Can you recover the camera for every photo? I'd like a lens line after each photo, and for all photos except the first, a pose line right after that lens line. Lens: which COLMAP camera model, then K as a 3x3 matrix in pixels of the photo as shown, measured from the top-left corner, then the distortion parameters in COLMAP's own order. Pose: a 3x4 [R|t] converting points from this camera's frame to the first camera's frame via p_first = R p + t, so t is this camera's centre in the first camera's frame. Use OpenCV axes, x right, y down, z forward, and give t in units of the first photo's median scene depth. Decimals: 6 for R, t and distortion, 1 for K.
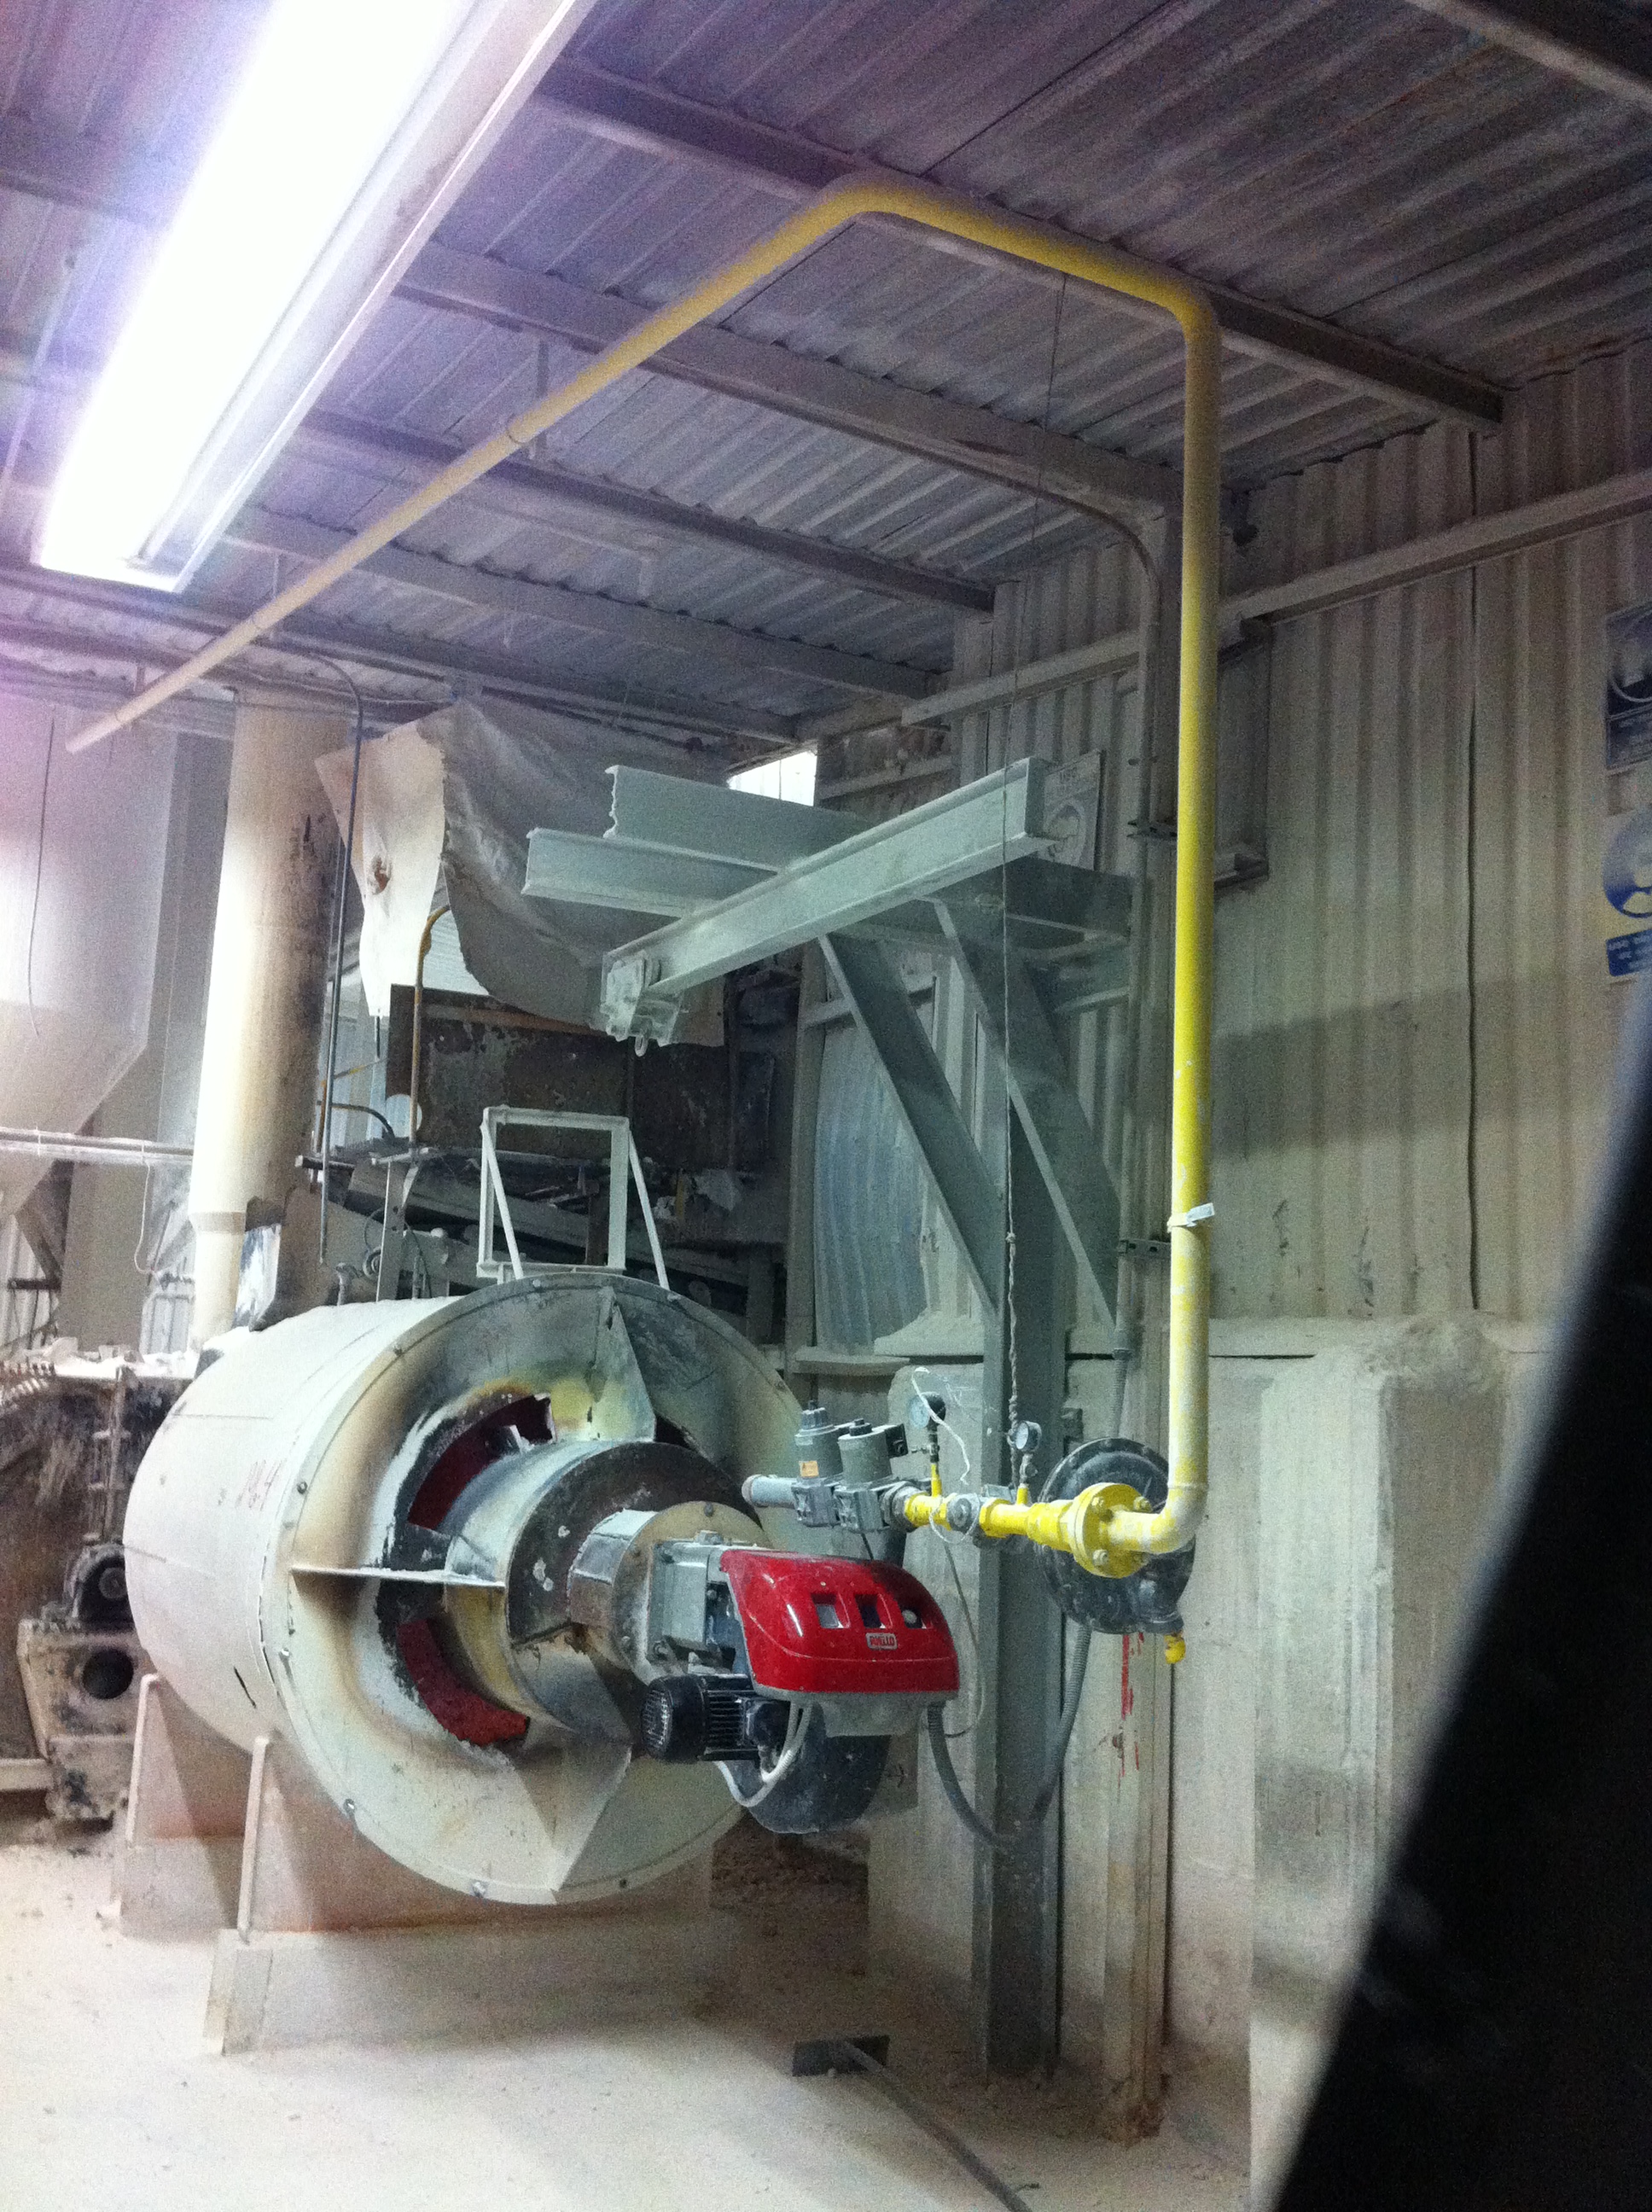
lens RADIAL K [[2124.8, 0, 832.5], [0, 2124.8, 1105.6], [0, 0, 1]] dist [0.124875, -0.402651]
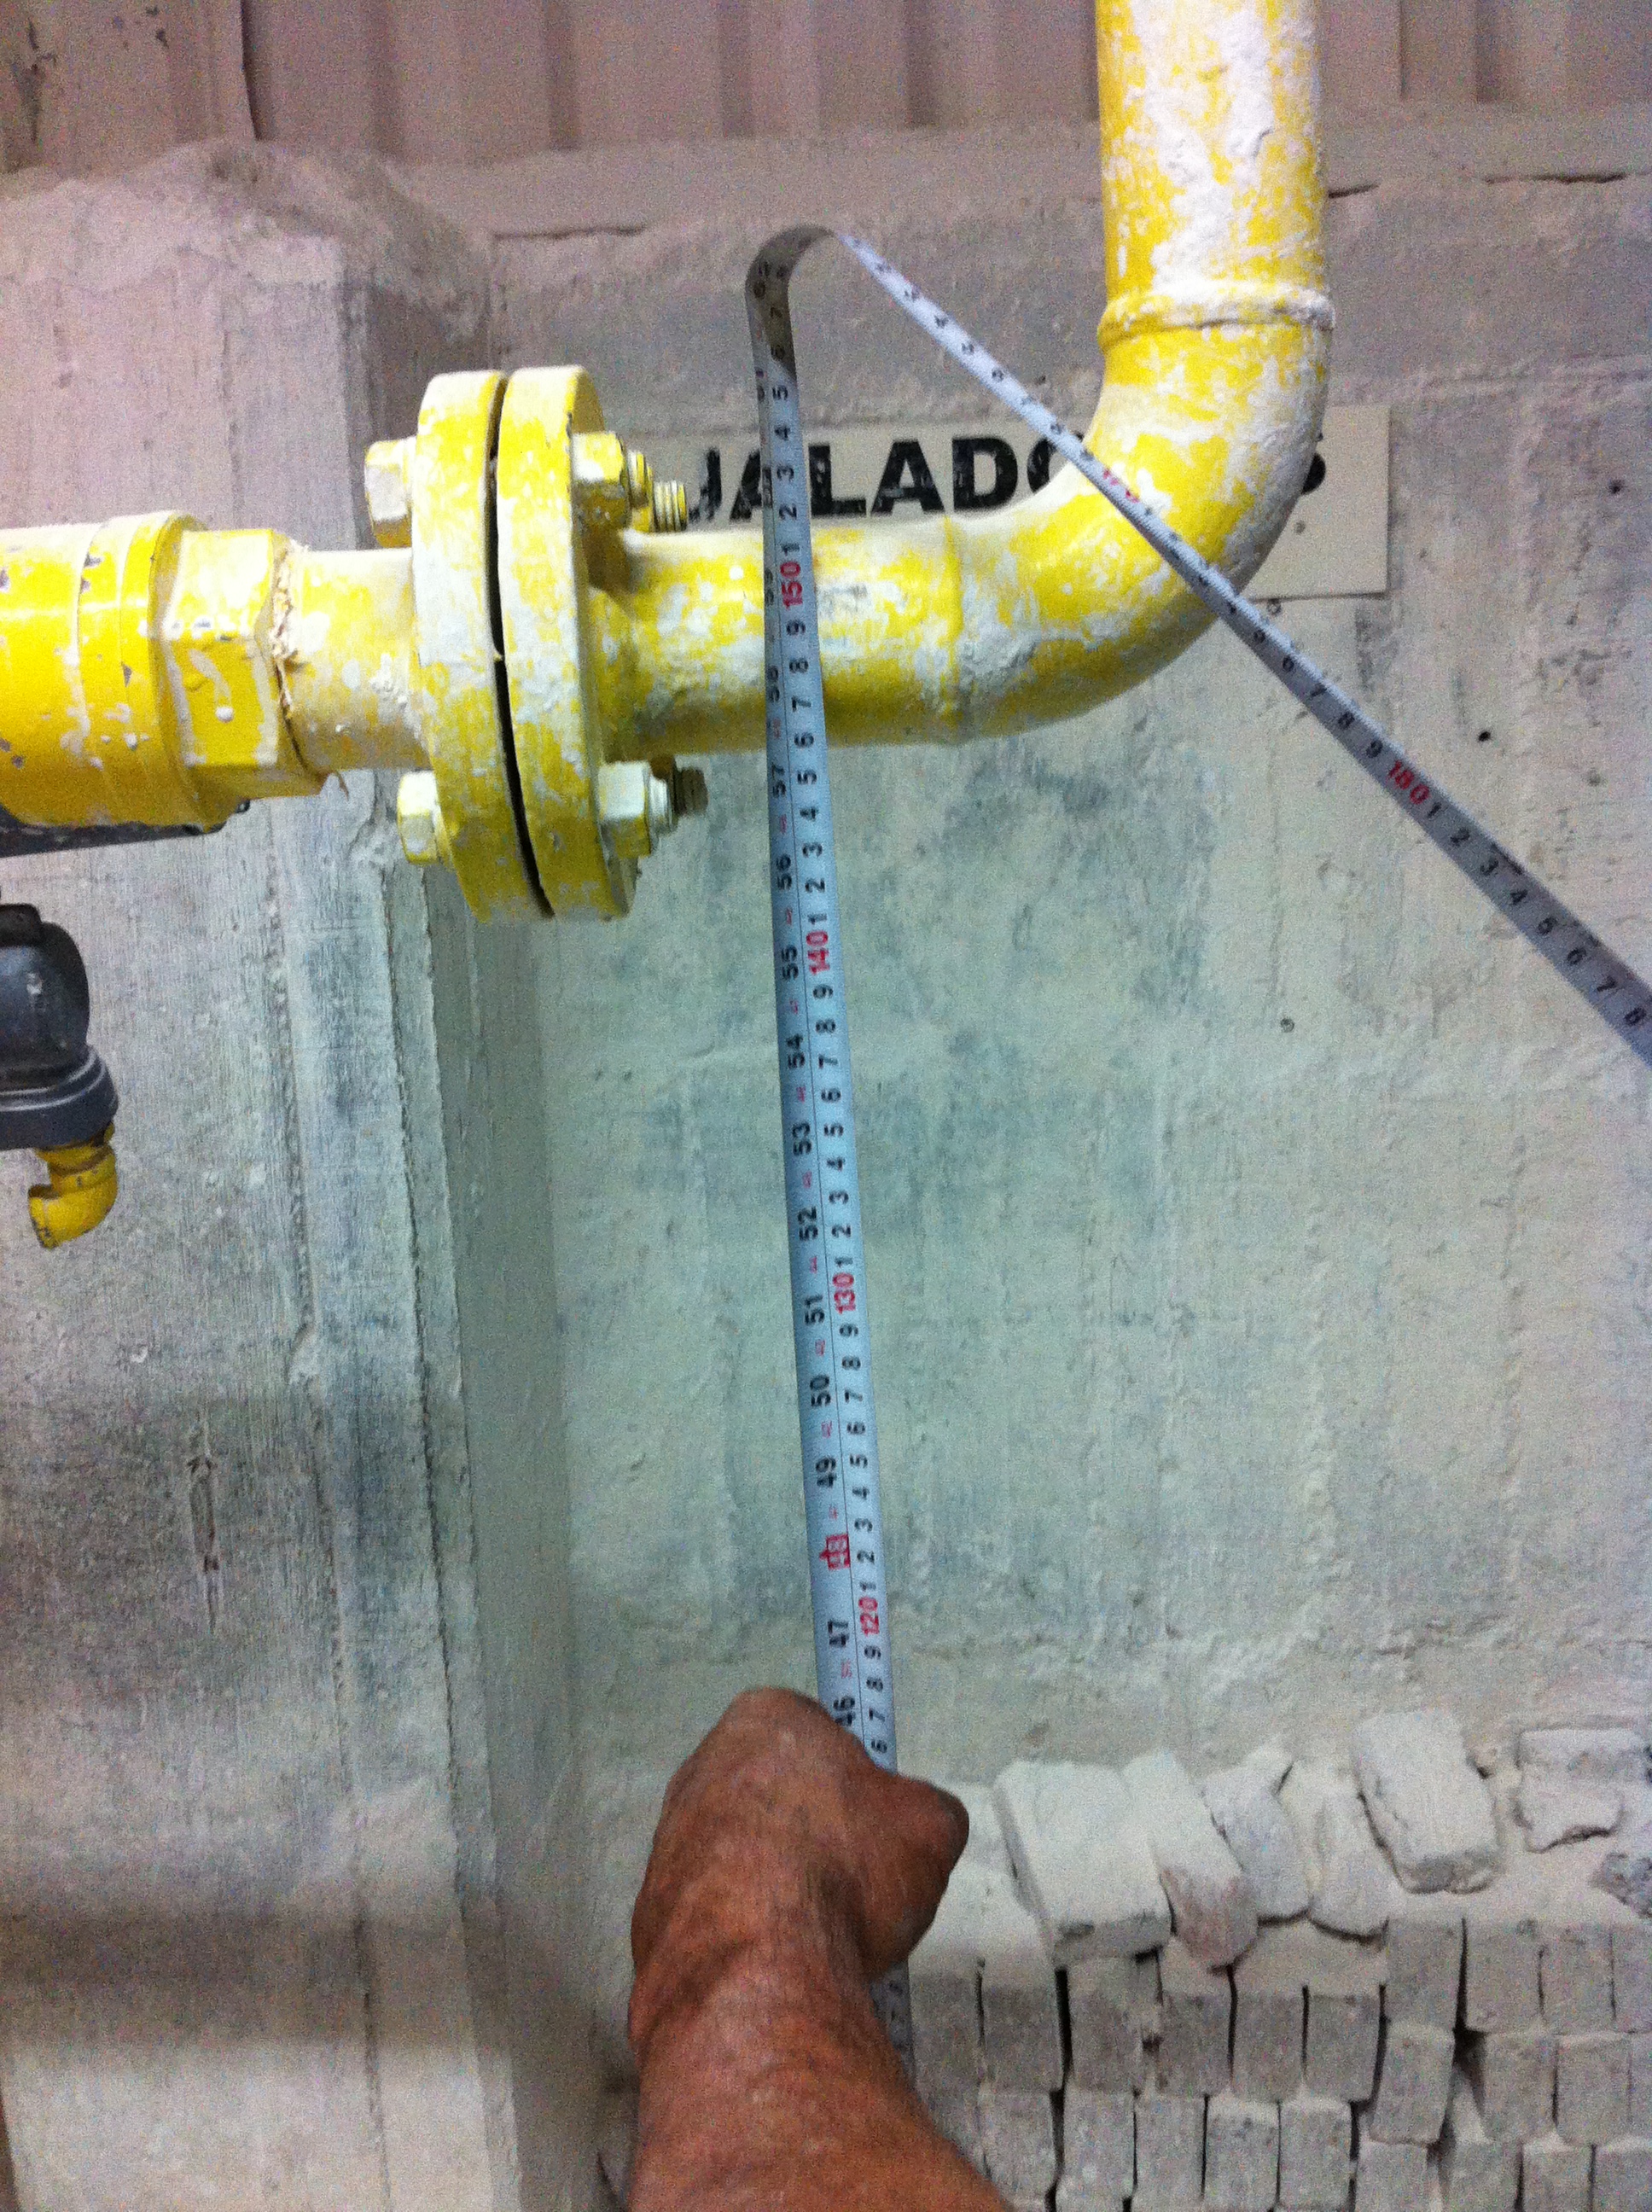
lens RADIAL K [[2124.8, 0, 832.5], [0, 2124.8, 1105.6], [0, 0, 1]] dist [0.124875, -0.402651]
pose [[0.482112, -0.213126, 0.849791, -0.015181], [-0.062426, 0.959138, 0.275966, 0.156849], [-0.873882, -0.186096, 0.449108, 0.756219]]
